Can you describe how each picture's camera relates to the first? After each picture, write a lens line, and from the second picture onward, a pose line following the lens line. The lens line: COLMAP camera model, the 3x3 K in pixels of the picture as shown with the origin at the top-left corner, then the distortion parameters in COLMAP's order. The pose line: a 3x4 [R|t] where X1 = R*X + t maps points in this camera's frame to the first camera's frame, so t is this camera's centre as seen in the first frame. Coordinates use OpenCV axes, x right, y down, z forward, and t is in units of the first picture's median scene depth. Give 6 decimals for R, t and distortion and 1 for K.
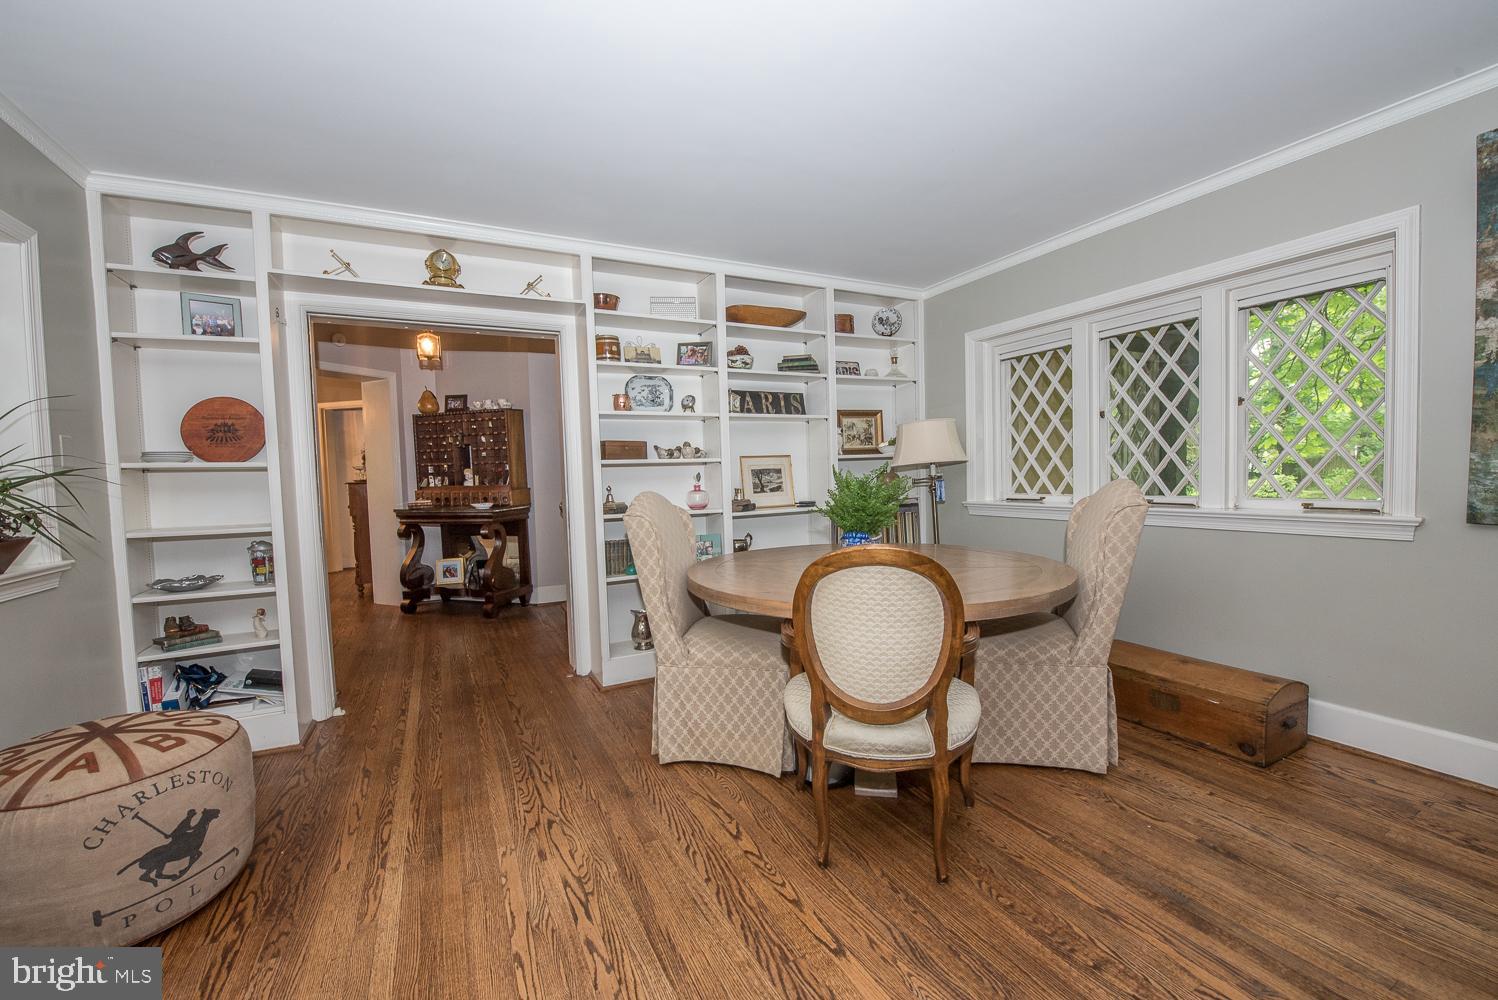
lens RADIAL K [[605.2, 0, 750.9], [0, 605.2, 494.5], [0, 0, 1]] dist [0.000031, -0.000025]
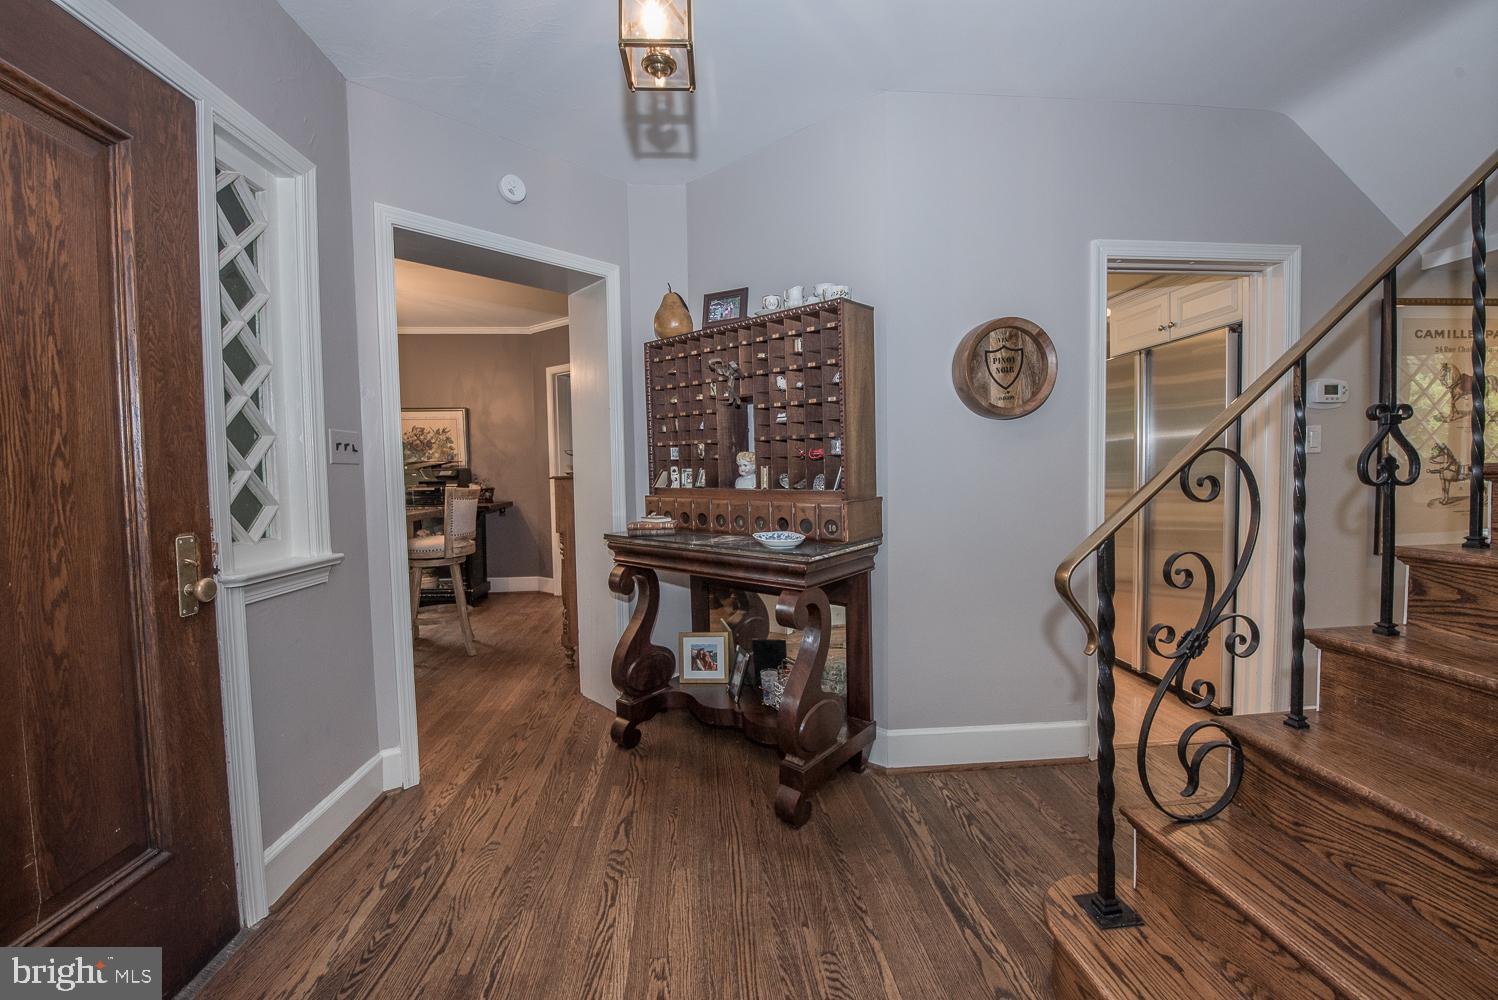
lens RADIAL K [[605.2, 0, 748.6], [0, 605.2, 497.8], [0, 0, 1]] dist [0.000031, -0.000025]
pose [[0.924126, 0.031730, -0.380768, -0.291484], [-0.027858, 0.999489, 0.015678, -0.014959], [0.381071, -0.003881, 0.924538, 0.581343]]
